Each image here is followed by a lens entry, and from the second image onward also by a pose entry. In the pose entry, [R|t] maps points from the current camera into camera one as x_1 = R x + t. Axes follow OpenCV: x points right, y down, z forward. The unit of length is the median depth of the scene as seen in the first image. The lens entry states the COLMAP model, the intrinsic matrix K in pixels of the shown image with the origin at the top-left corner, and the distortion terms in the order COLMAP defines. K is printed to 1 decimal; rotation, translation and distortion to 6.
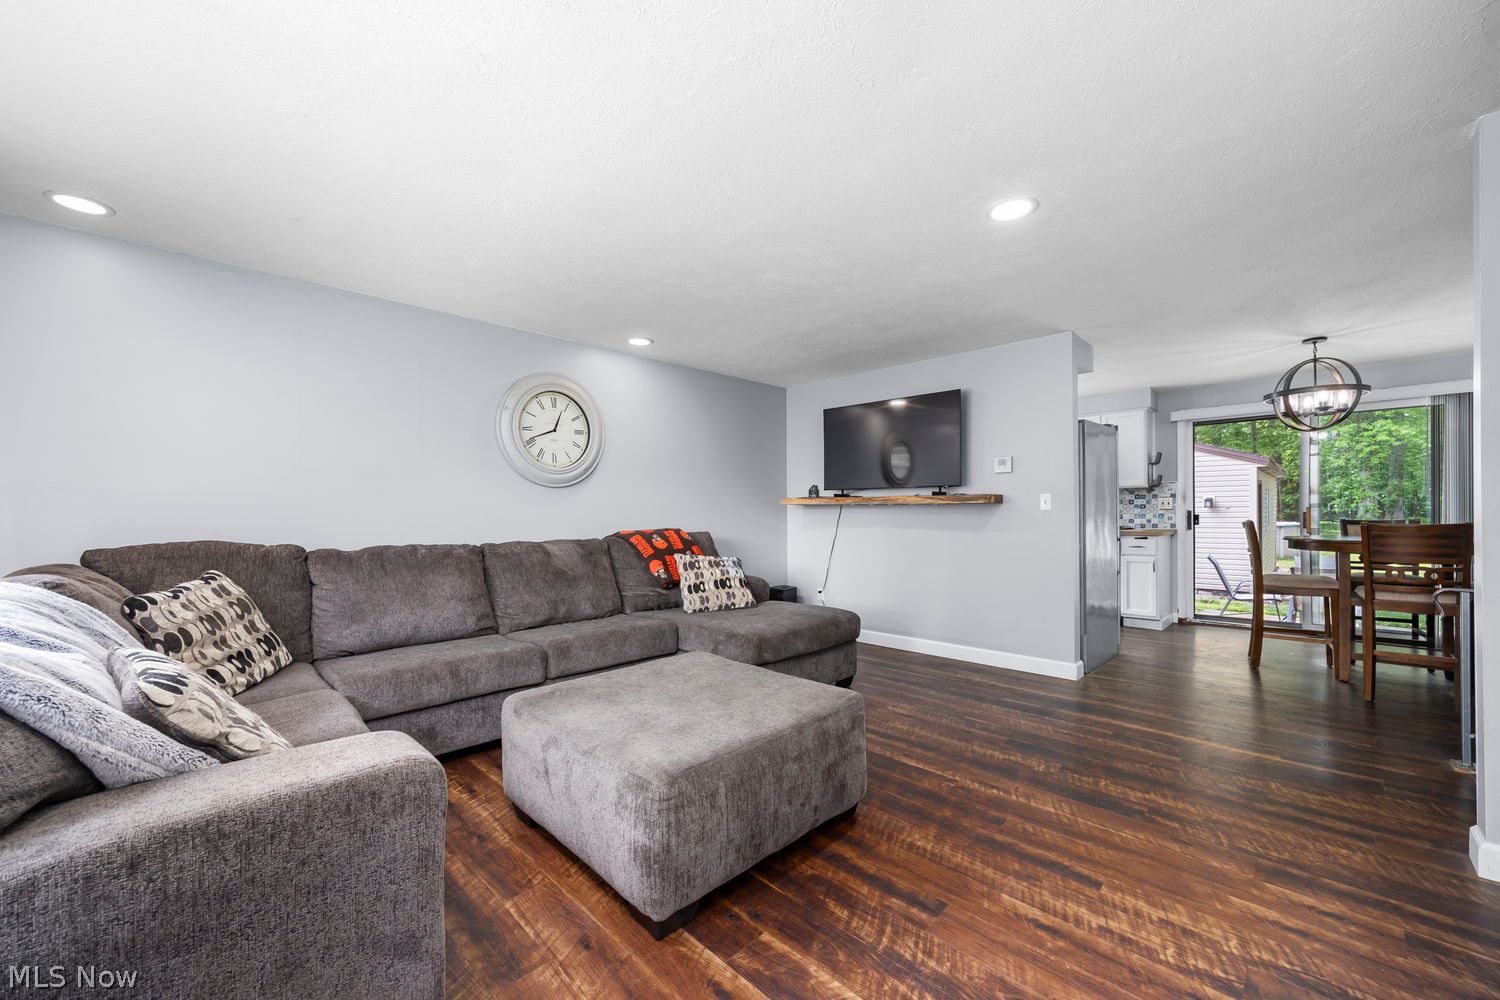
lens RADIAL K [[586.0, 0, 743.9], [0, 586.0, 511.9], [0, 0, 1]] dist [-0.003689, -0.000070]
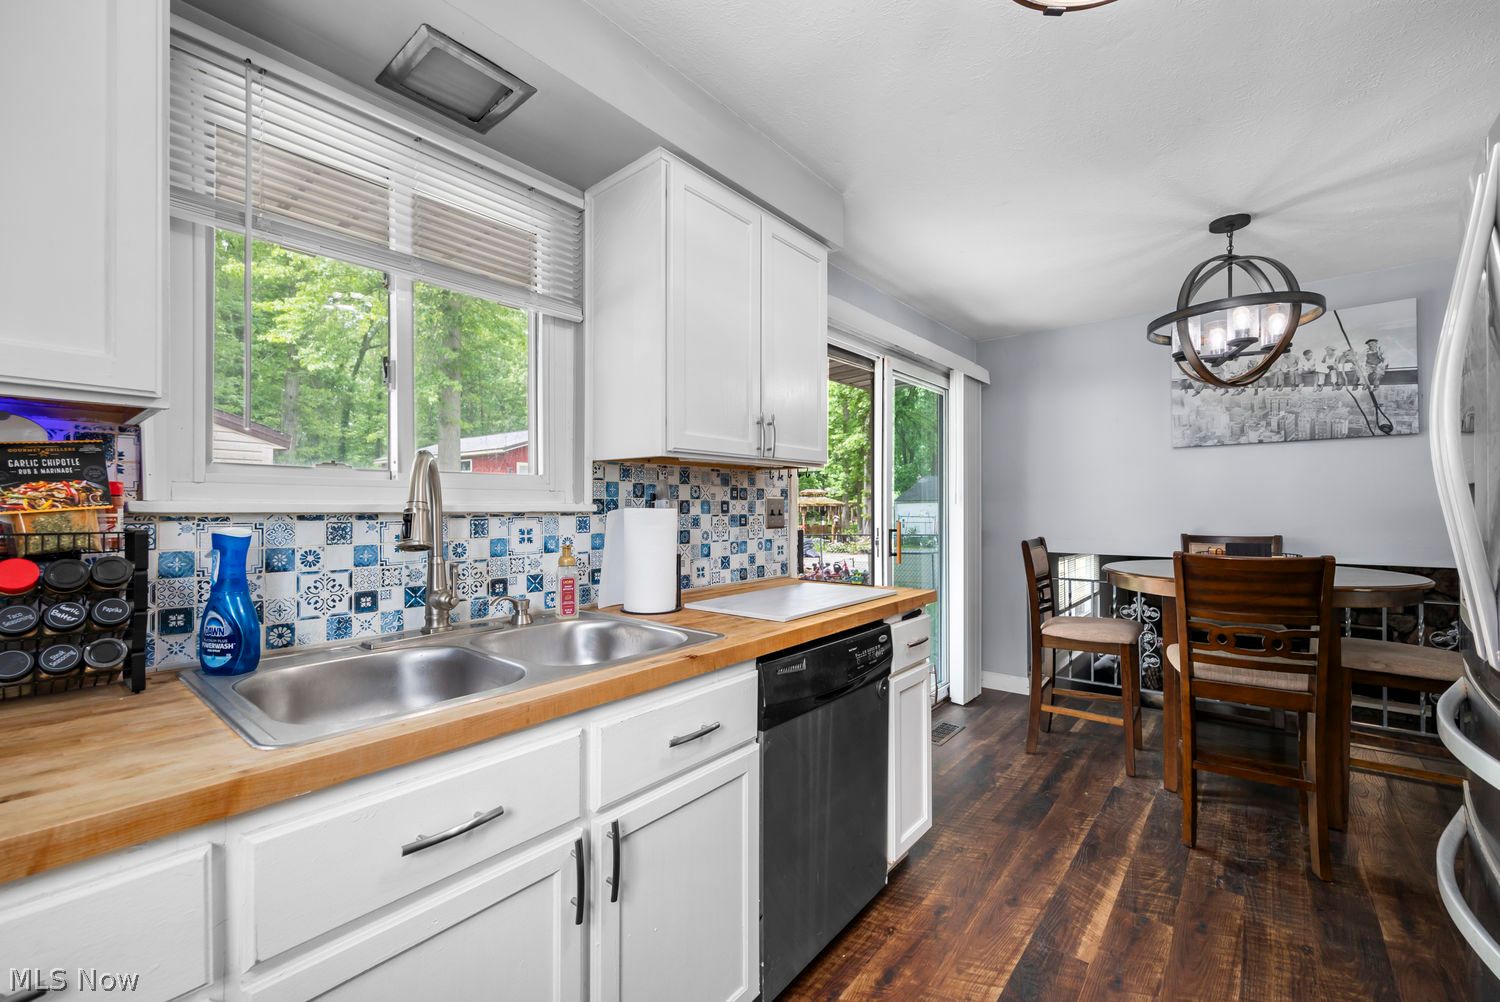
lens RADIAL K [[620.2, 0, 752.3], [0, 620.2, 506.9], [0, 0, 1]] dist [0.010158, -0.000959]
pose [[-0.092425, 0.007930, 0.995688, 0.295859], [0.005317, 0.999958, -0.007470, -0.014788], [-0.995705, 0.004604, -0.092463, 1.020734]]
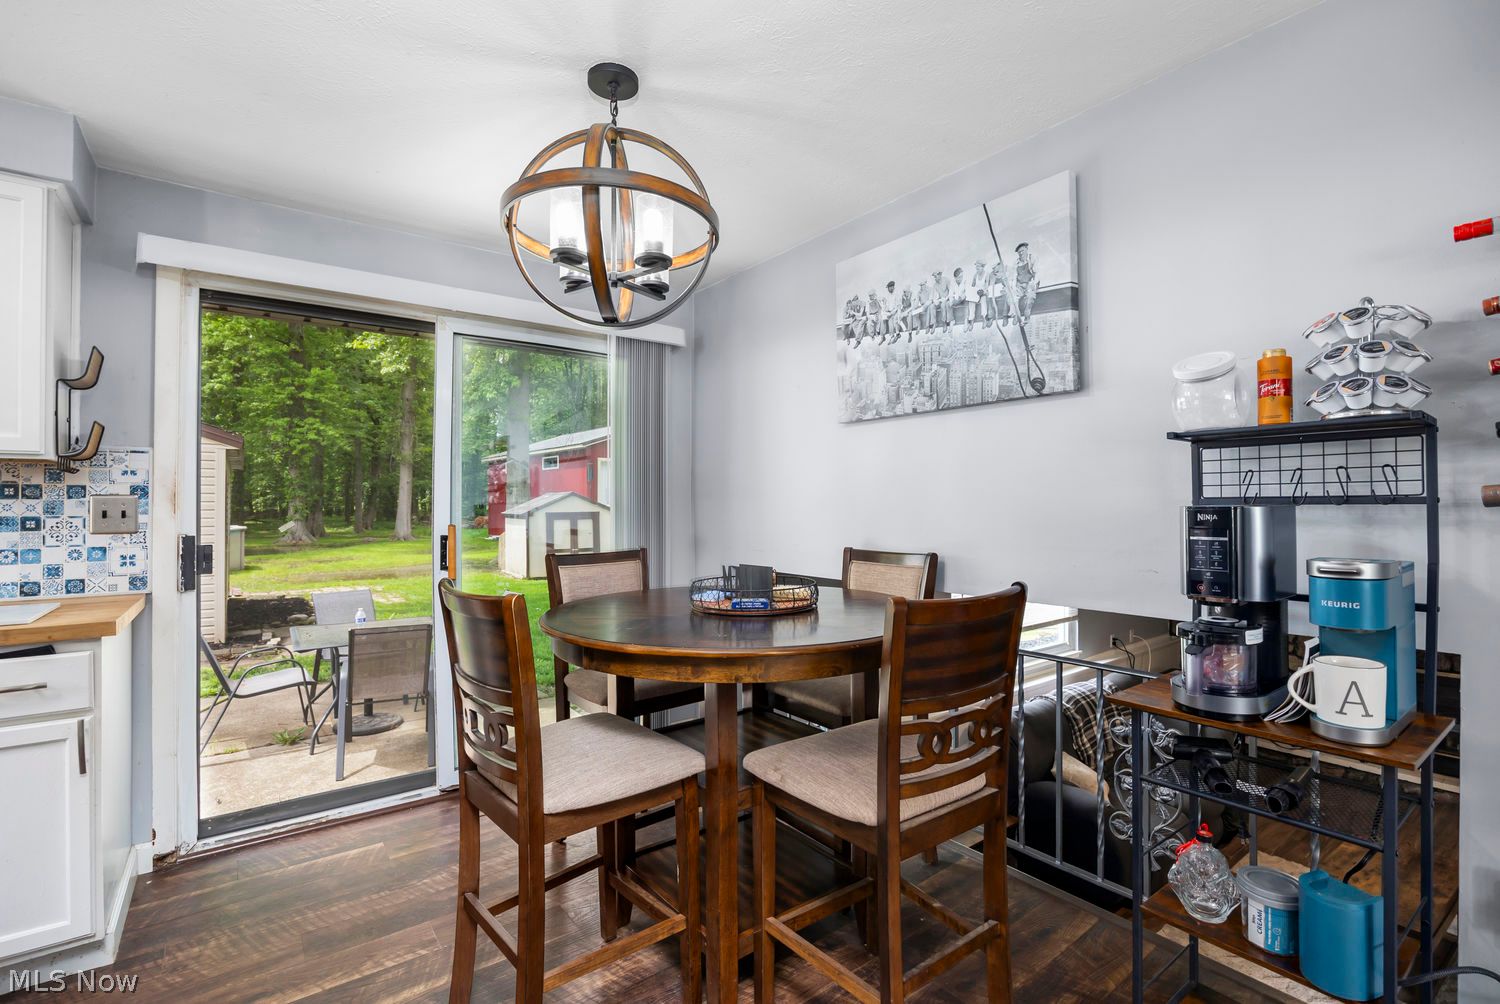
lens RADIAL K [[675.8, 0, 741.8], [0, 675.8, 502.1], [0, 0, 1]] dist [-0.014763, 0.001248]
pose [[0.141140, 0.011310, 0.989925, 0.392319], [0.000752, 0.999933, -0.011532, -0.016251], [-0.989989, 0.002372, 0.141122, 0.585752]]
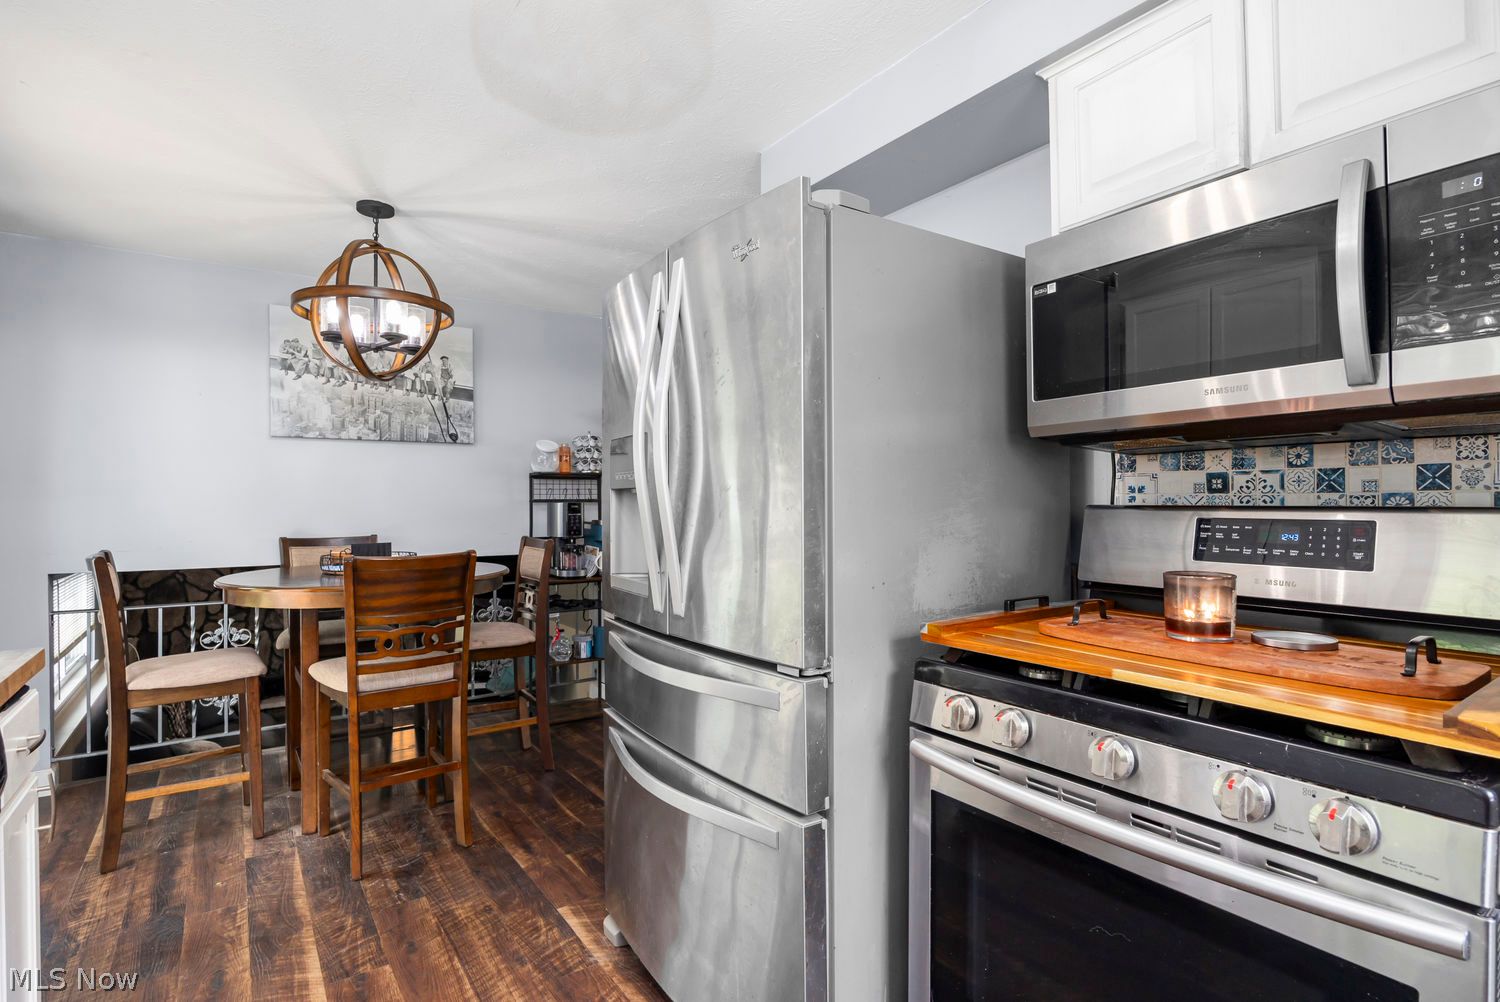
lens RADIAL K [[743.2, 0, 741.6], [0, 743.2, 502.4], [0, 0, 1]] dist [-0.003020, 0.000137]
pose [[-0.982507, 0.009590, 0.185976, 0.361453], [0.009506, 0.999954, -0.001341, -0.015498], [-0.185981, 0.000450, -0.982553, 1.083036]]
